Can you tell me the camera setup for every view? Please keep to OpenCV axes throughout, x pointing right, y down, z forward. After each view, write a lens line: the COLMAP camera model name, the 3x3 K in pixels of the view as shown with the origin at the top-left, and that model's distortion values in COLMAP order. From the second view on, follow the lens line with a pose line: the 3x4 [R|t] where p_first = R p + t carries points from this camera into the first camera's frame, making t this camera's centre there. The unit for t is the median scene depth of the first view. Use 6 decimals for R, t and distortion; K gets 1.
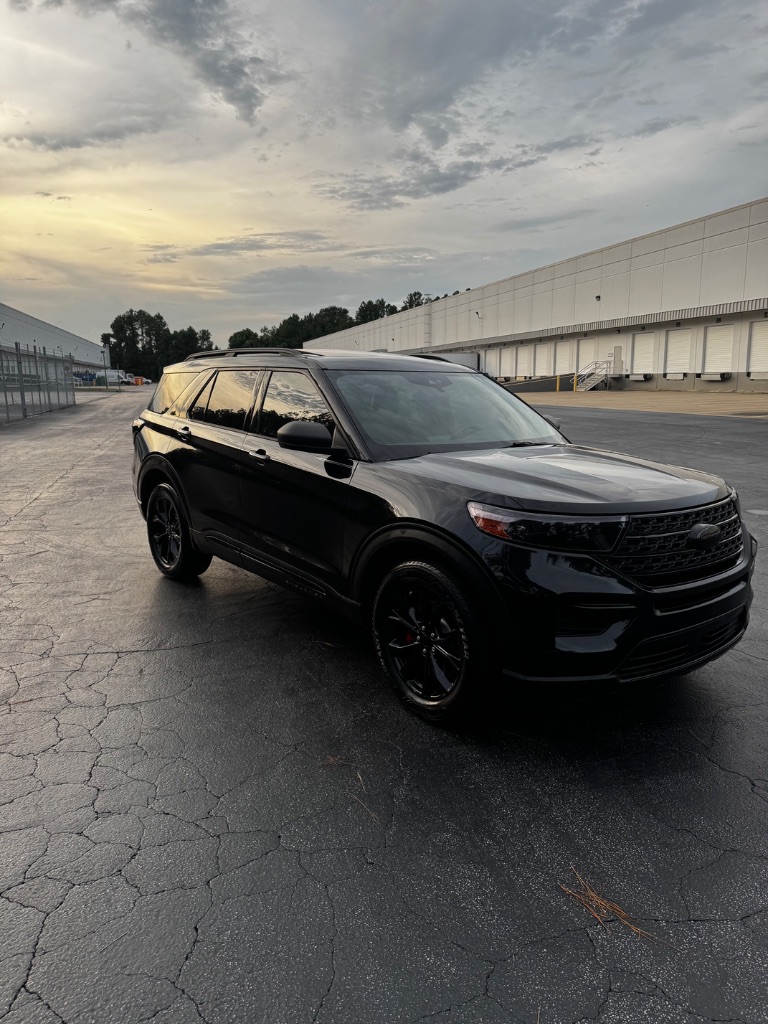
lens RADIAL K [[716.1, 0, 384.0], [0, 716.1, 512.0], [0, 0, 1]] dist [0.034734, -0.037184]
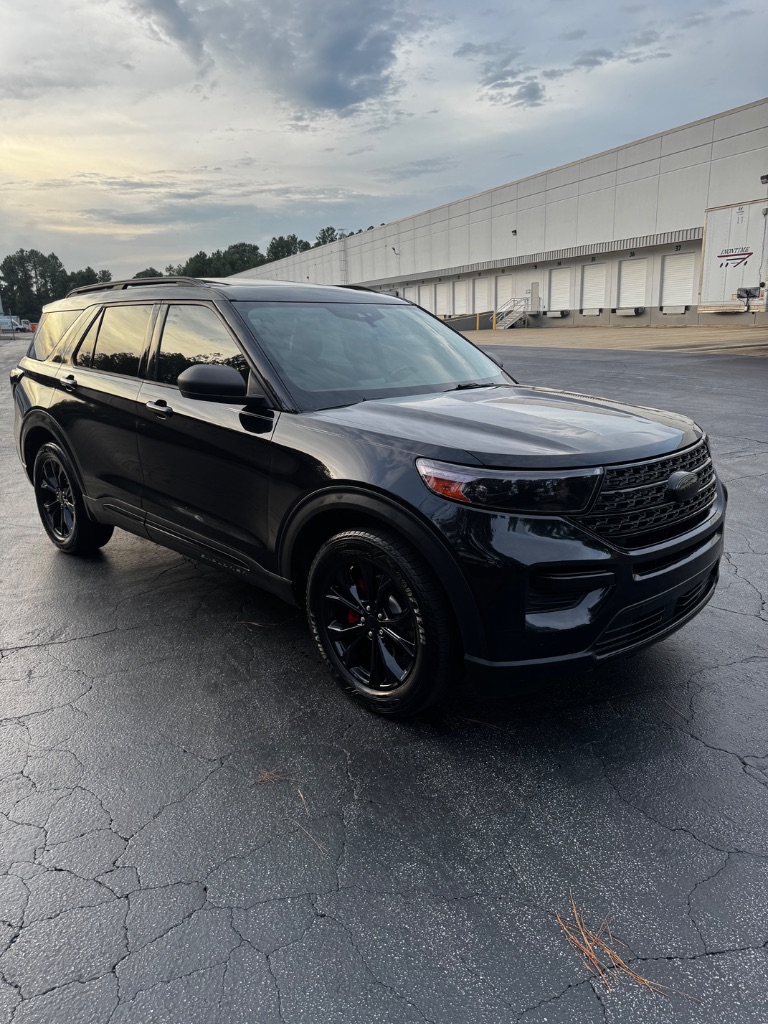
lens RADIAL K [[716.1, 0, 384.0], [0, 716.1, 512.0], [0, 0, 1]] dist [0.034734, -0.037184]
pose [[0.993453, -0.046572, 0.104315, -0.007850], [0.038325, 0.996080, 0.079718, -0.016066], [-0.107619, -0.075198, 0.991344, 0.143762]]
